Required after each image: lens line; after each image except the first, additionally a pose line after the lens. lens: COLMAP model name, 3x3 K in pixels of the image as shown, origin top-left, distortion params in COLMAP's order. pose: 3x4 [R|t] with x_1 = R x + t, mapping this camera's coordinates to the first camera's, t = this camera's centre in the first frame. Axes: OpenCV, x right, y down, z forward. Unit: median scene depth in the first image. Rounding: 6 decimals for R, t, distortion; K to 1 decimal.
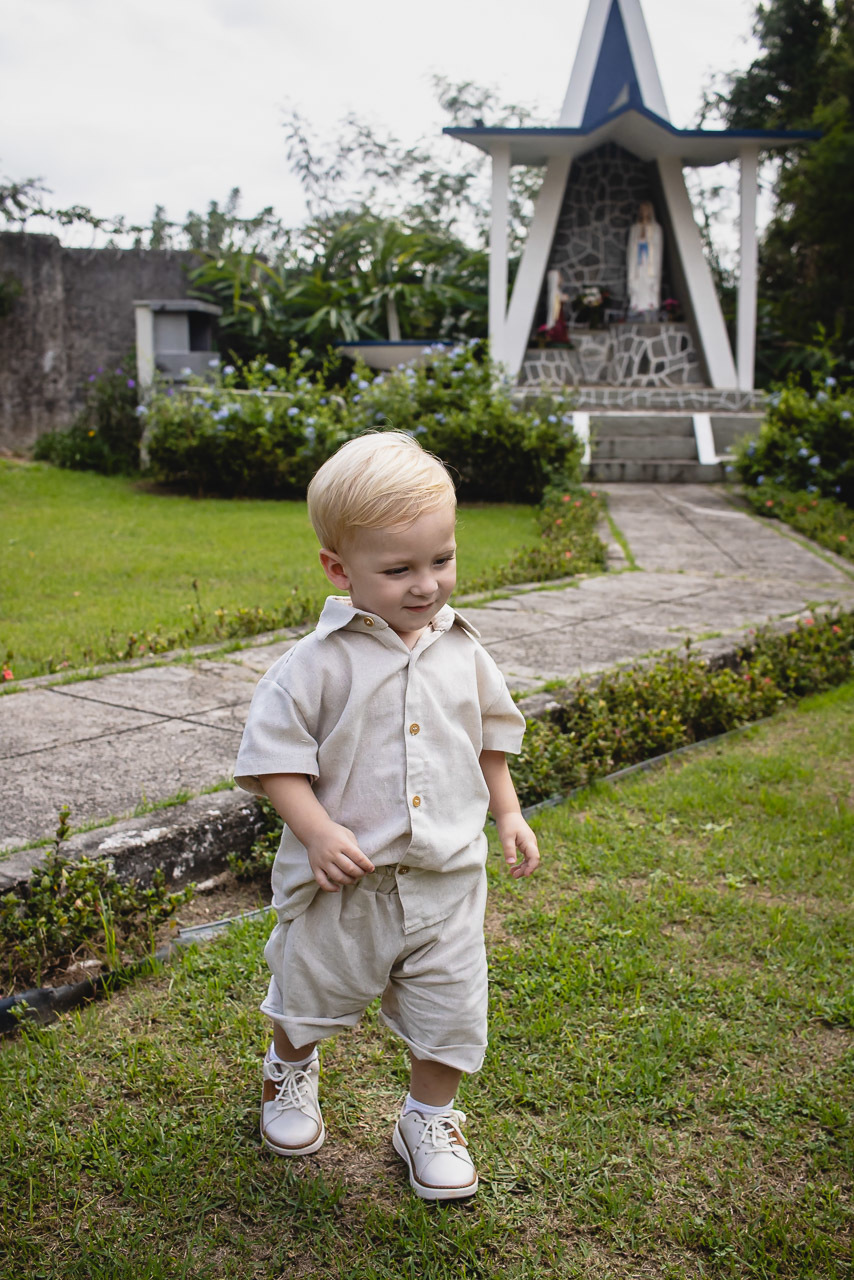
lens RADIAL K [[1590.8, 0, 427.0], [0, 1590.8, 640.0], [0, 0, 1]] dist [-0.119859, 0.012150]
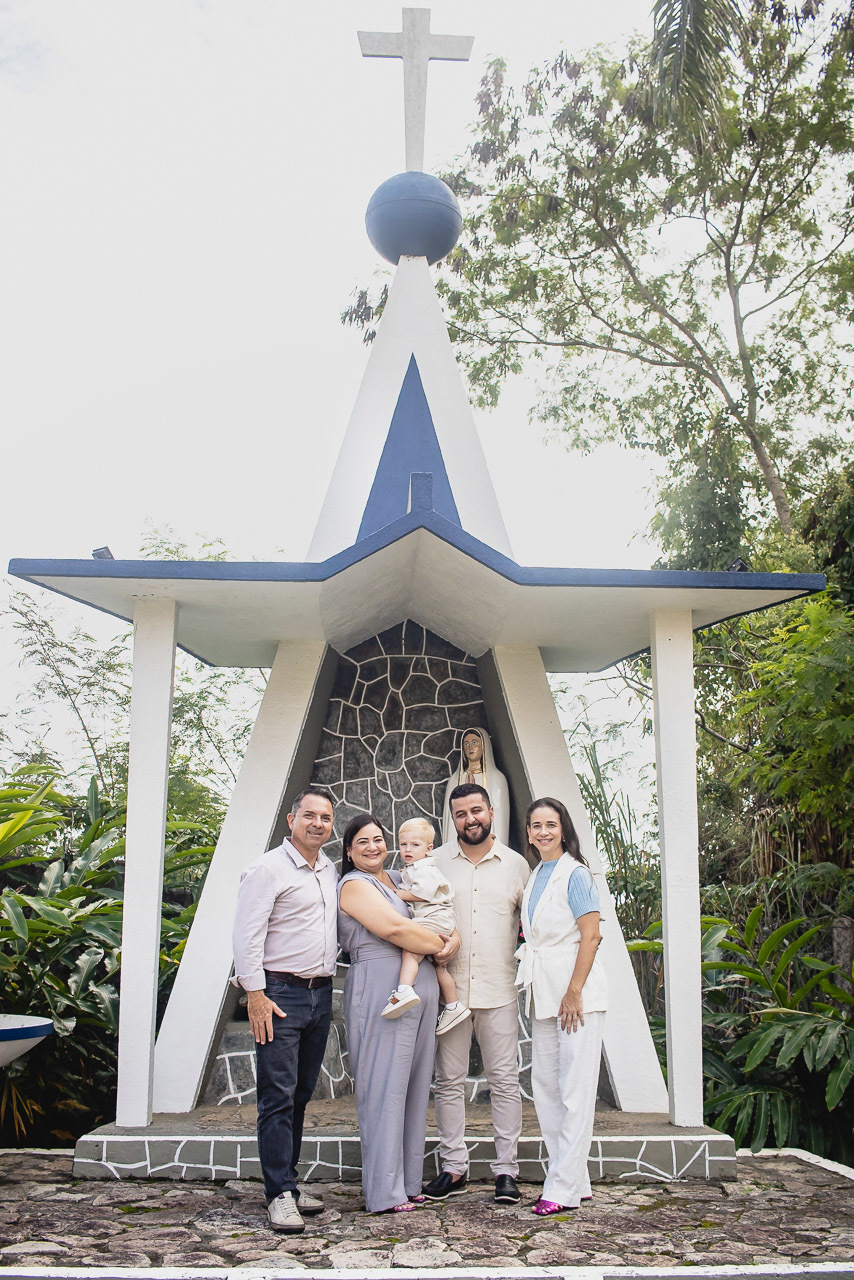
lens RADIAL K [[2040.9, 0, 427.0], [0, 2040.9, 640.0], [0, 0, 1]] dist [-0.149864, 0.203443]
pose [[0.996417, 0.009344, 0.084055, 0.122571], [0.018317, 0.946443, -0.322352, -0.165580], [-0.082565, 0.322737, 0.942881, 0.657277]]
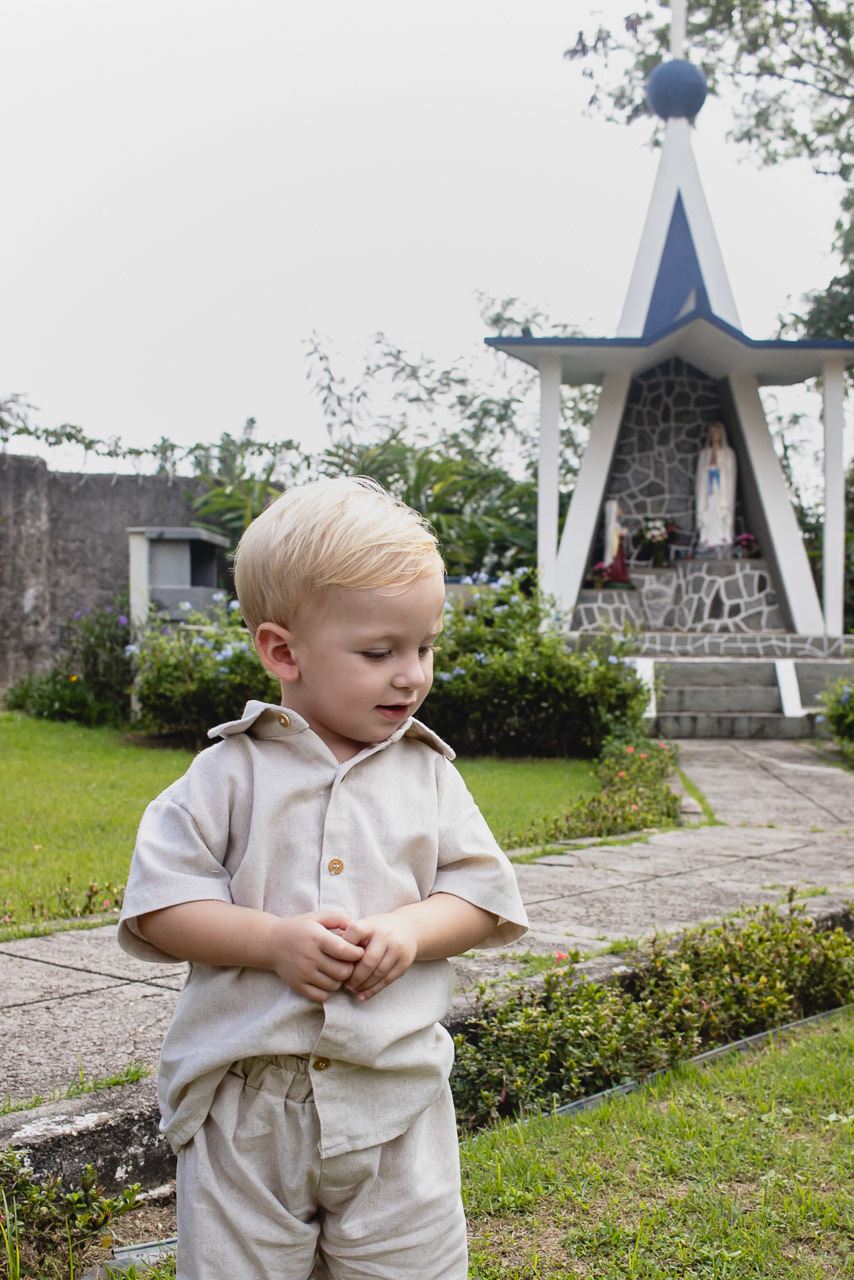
lens RADIAL K [[1827.6, 0, 480.7], [0, 1827.6, 698.8], [0, 0, 1]] dist [-0.124688, 0.071409]
pose [[0.999961, 0.003873, 0.007897, 0.000575], [-0.002828, 0.991745, -0.128197, 0.007063], [-0.008328, 0.128170, 0.991717, 0.027277]]
